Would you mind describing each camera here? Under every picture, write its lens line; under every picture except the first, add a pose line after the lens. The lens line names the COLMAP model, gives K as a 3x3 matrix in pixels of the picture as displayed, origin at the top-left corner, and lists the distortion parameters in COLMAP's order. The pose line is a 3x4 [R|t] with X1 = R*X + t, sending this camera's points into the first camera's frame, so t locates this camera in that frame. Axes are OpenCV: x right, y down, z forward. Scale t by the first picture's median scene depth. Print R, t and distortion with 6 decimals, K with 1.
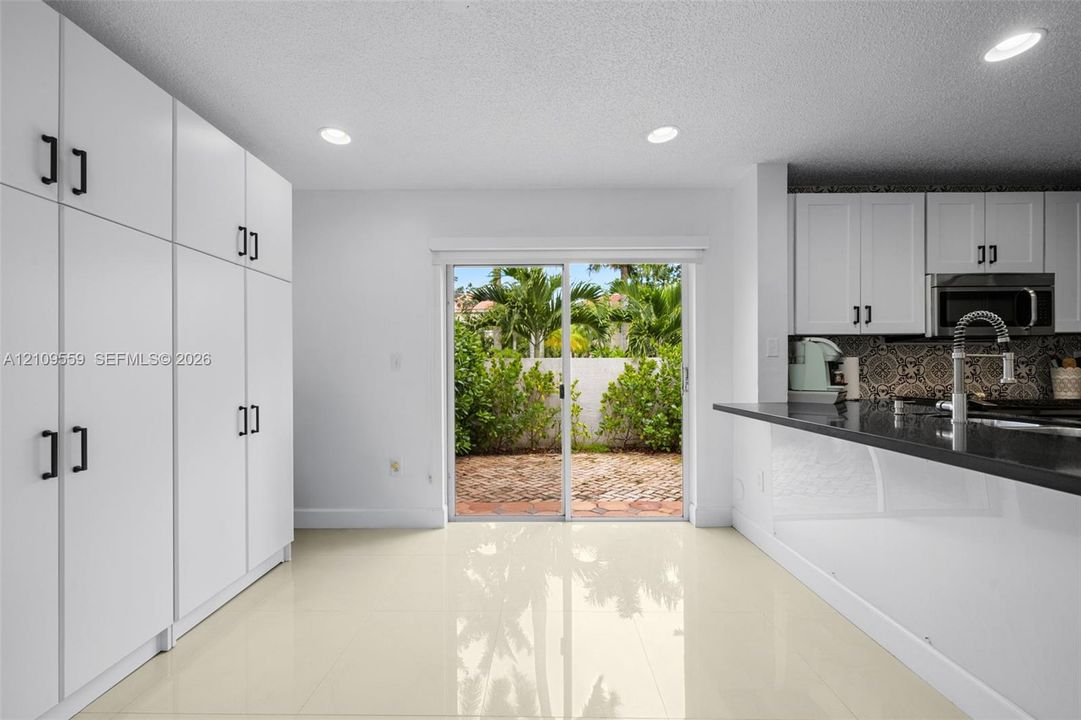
lens RADIAL K [[409.8, 0, 538.9], [0, 409.8, 365.0], [0, 0, 1]] dist [-0.000463, -0.000211]
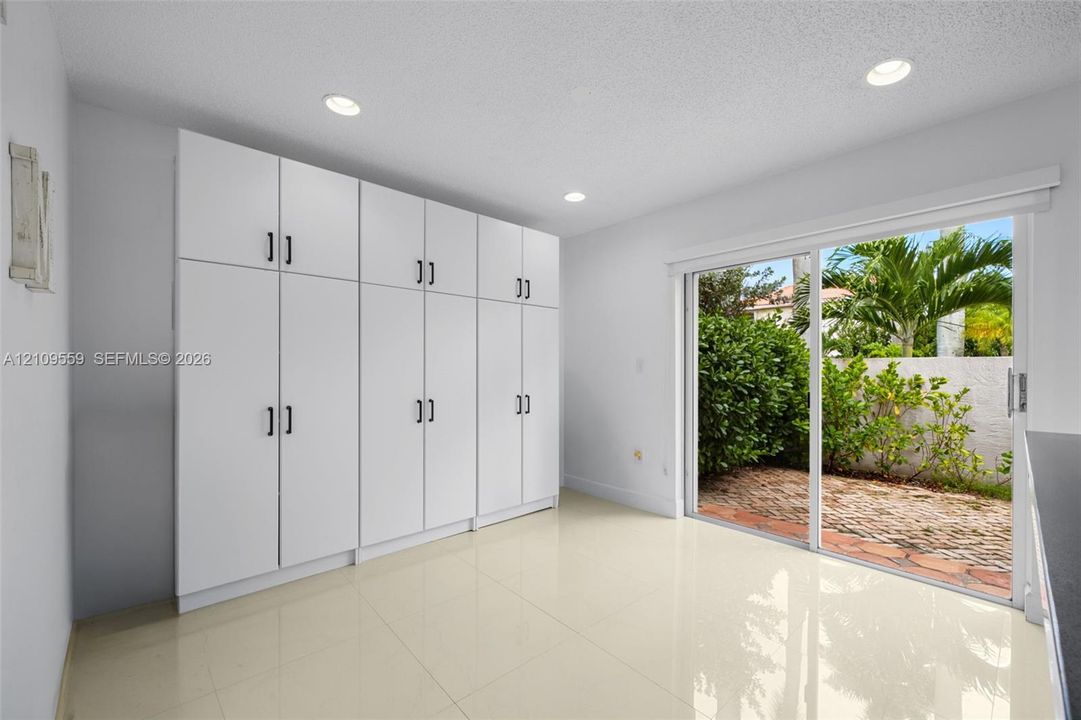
lens RADIAL K [[433.5, 0, 562.0], [0, 433.5, 367.4], [0, 0, 1]] dist [0.000223, -0.000056]
pose [[0.688146, 0.004061, -0.725561, 0.406831], [-0.000031, 0.999985, 0.005567, -0.009066], [0.725572, -0.003808, 0.688135, -0.002543]]
